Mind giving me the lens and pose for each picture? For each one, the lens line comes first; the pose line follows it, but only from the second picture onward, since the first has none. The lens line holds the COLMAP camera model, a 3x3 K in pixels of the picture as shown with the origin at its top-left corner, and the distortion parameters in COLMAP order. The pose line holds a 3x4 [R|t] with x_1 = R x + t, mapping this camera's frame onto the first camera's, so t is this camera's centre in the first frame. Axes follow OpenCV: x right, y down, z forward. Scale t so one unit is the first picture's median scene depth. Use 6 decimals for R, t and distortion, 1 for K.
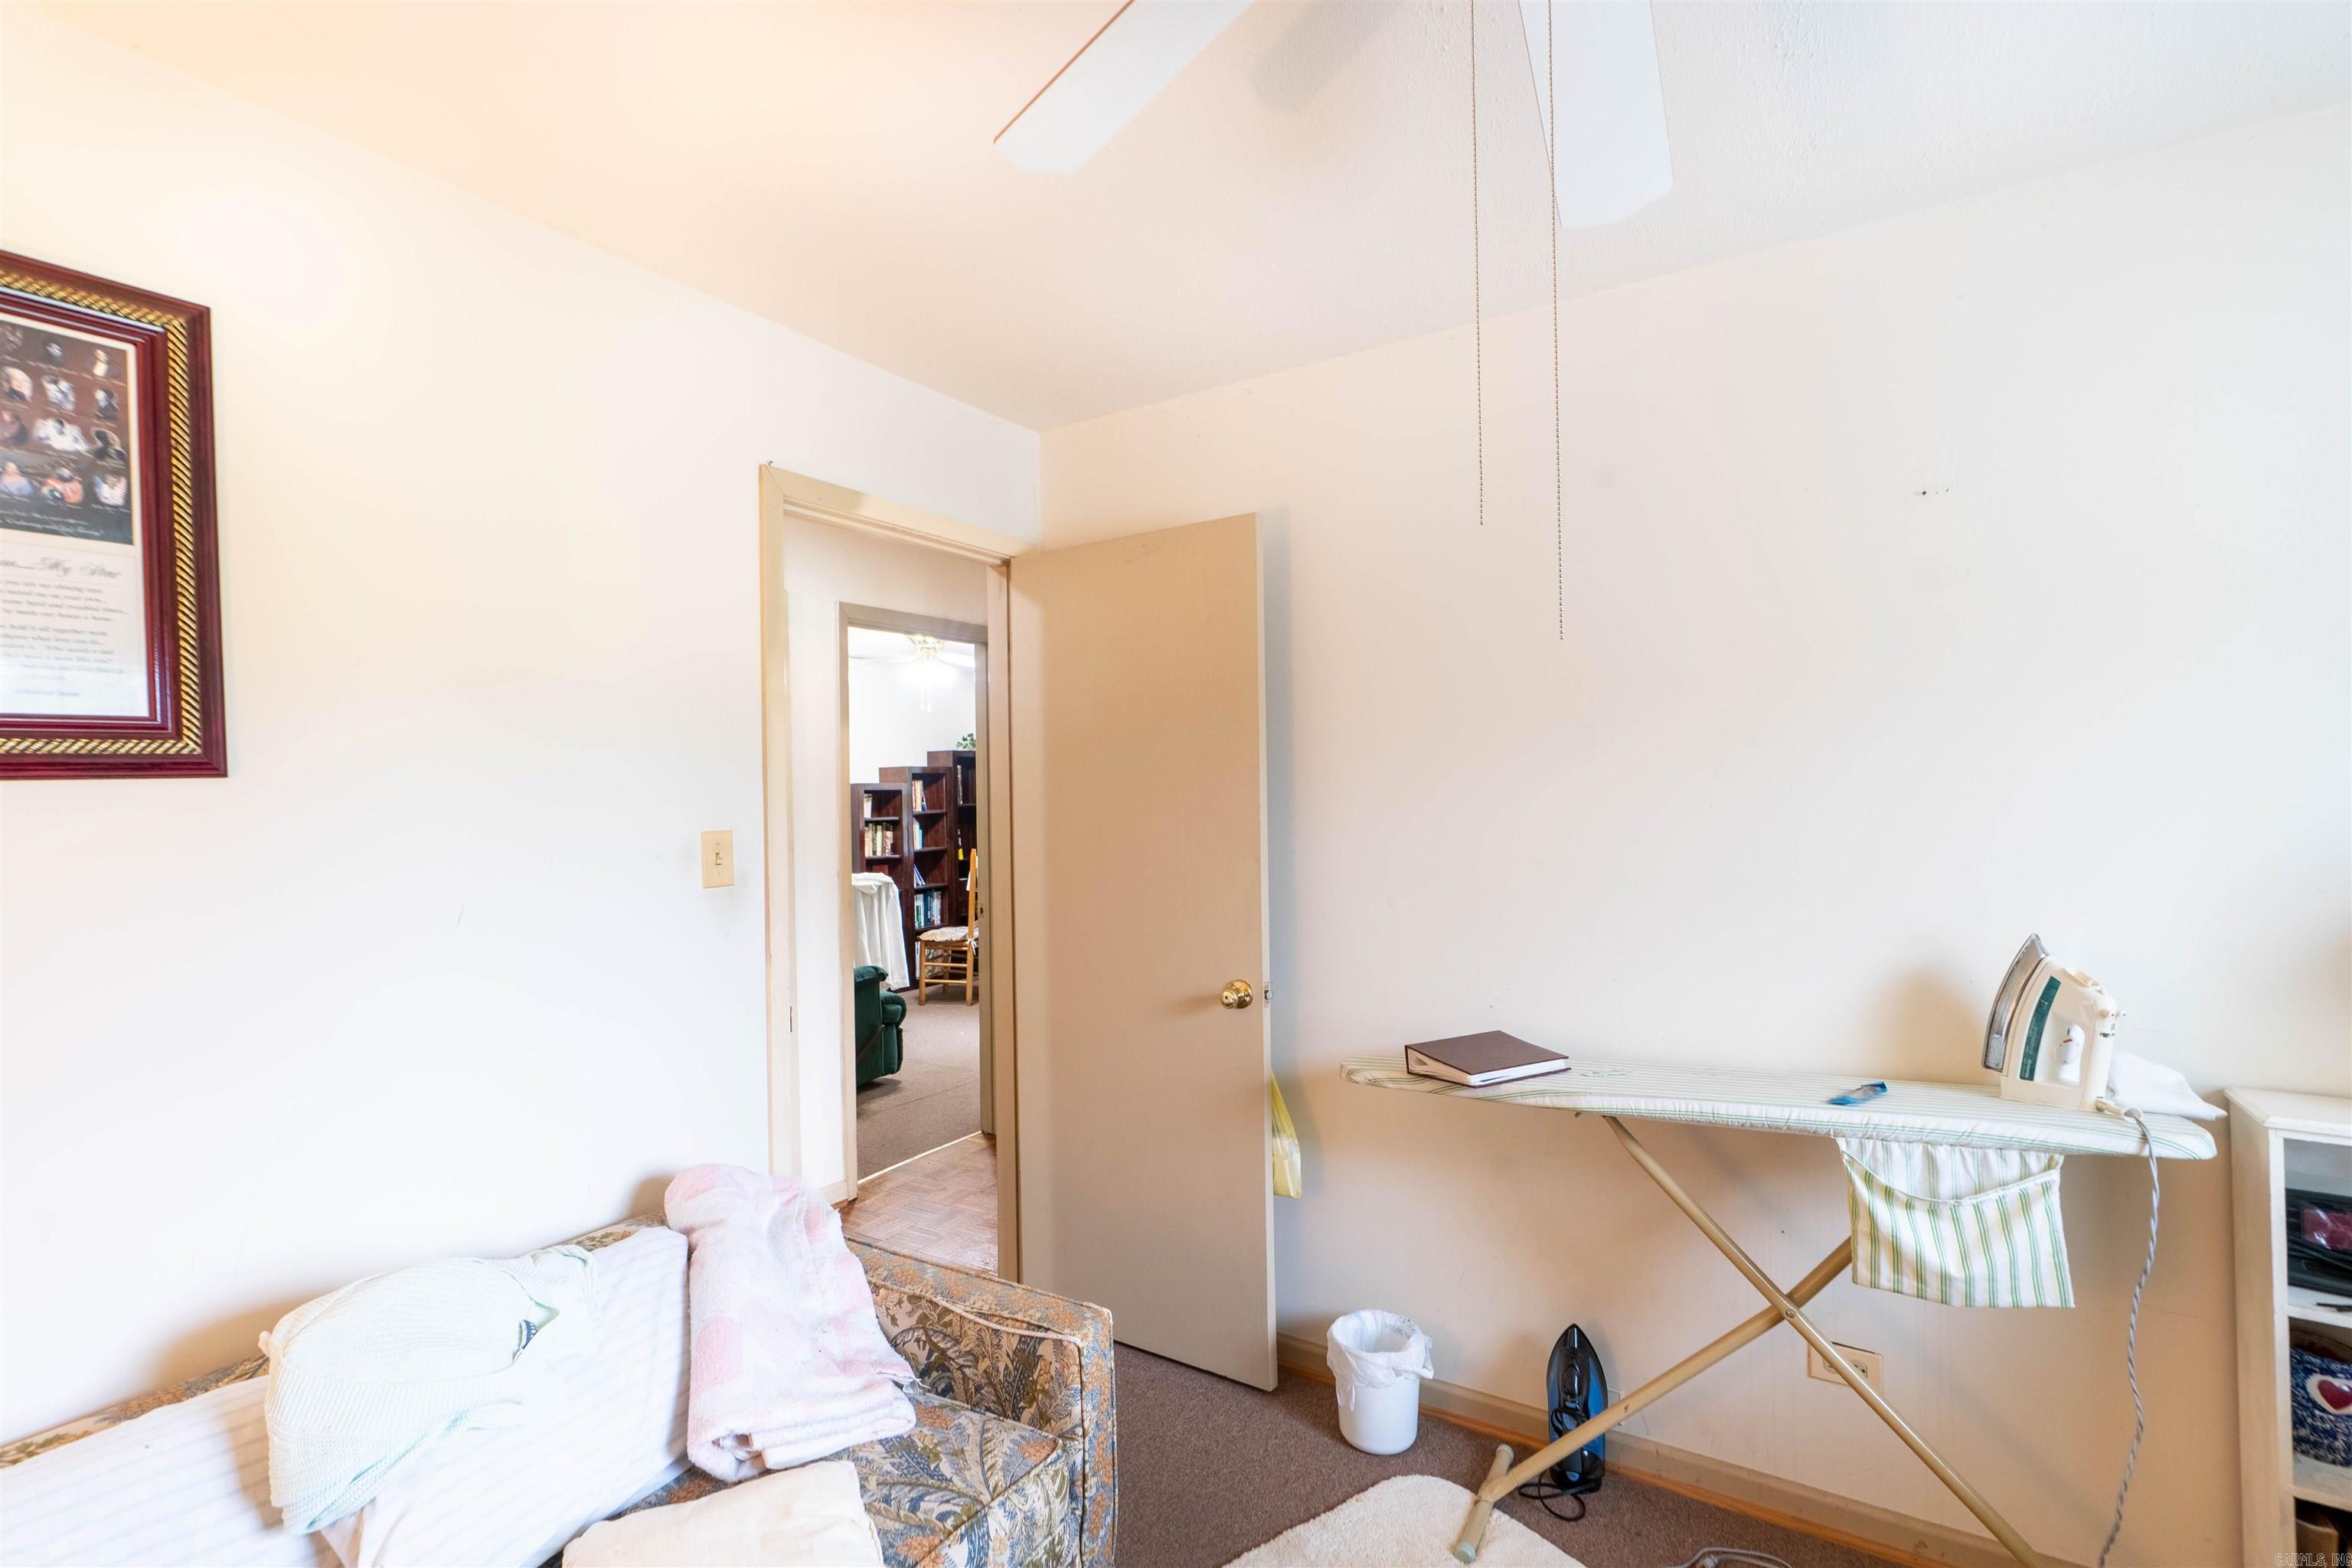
lens RADIAL K [[1086.8, 0, 1183.4], [0, 1086.8, 776.0], [0, 0, 1]] dist [-0.010578, 0.004083]
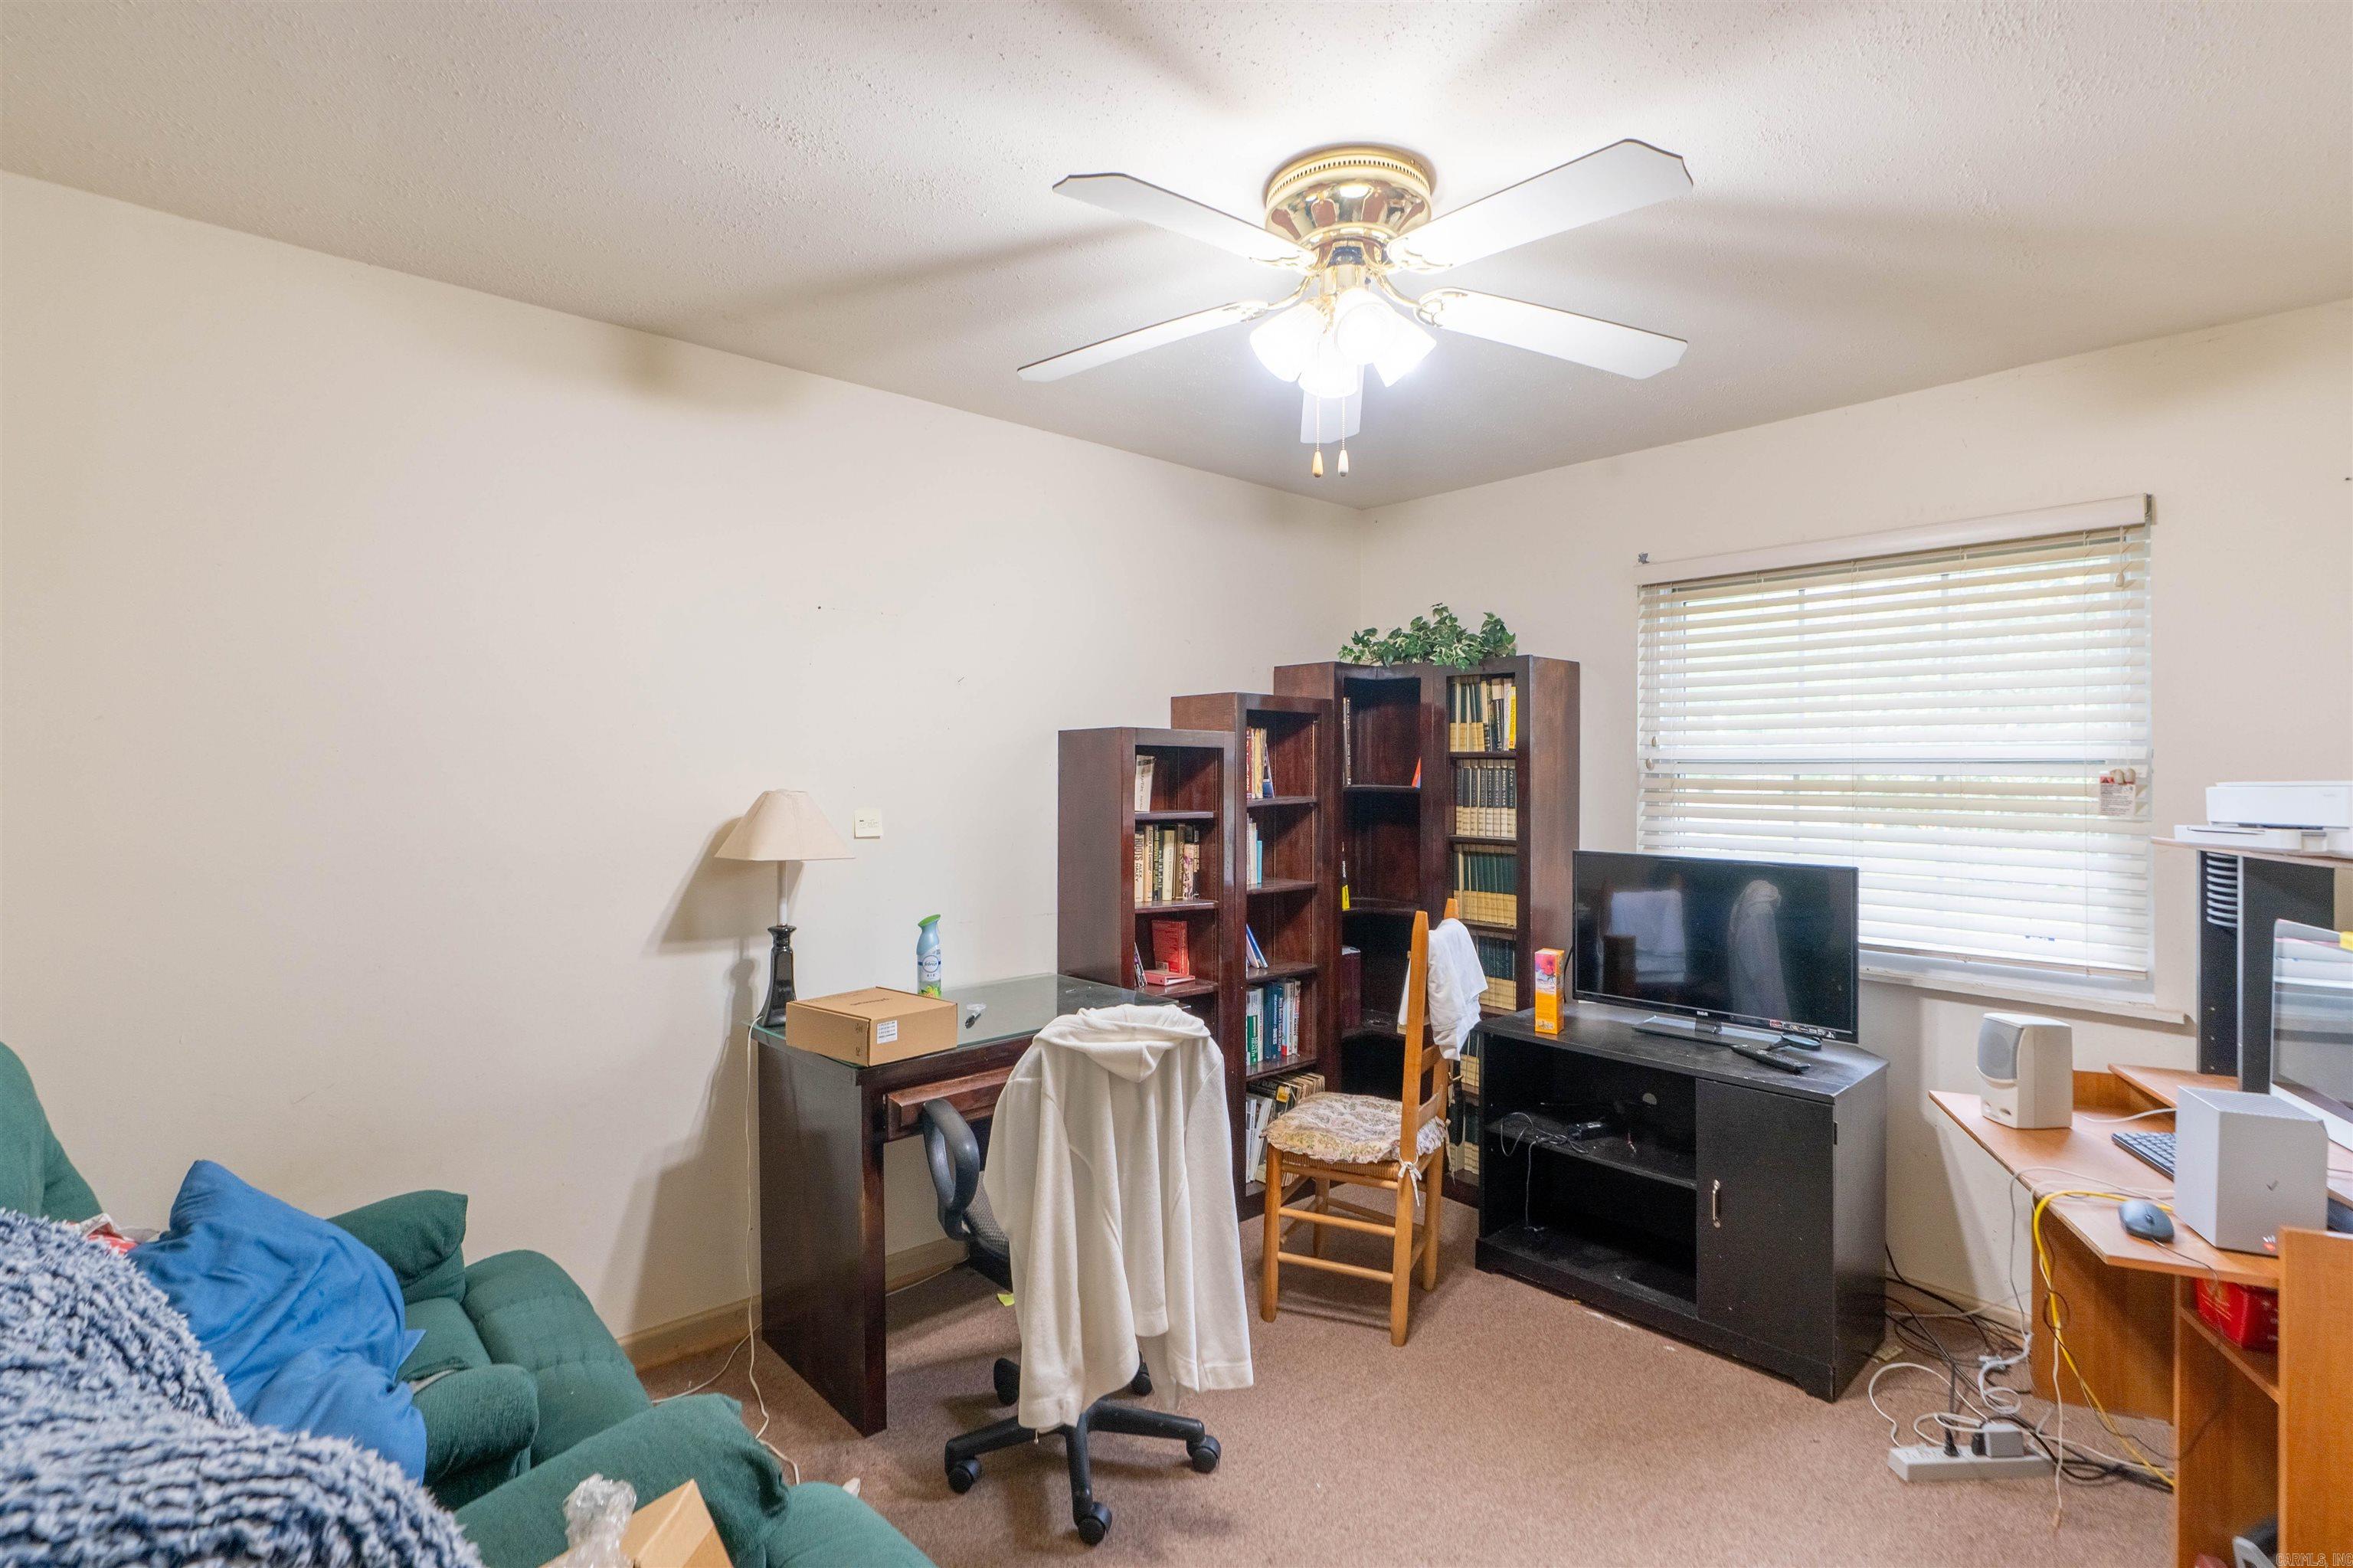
lens RADIAL K [[1087.3, 0, 1176.7], [0, 1087.3, 776.3], [0, 0, 1]] dist [-0.010578, 0.004083]
pose [[0.964385, 0.022518, -0.263542, -0.162358], [-0.016626, 0.999560, 0.024565, 0.013551], [0.263979, -0.019308, 0.964335, 0.579835]]
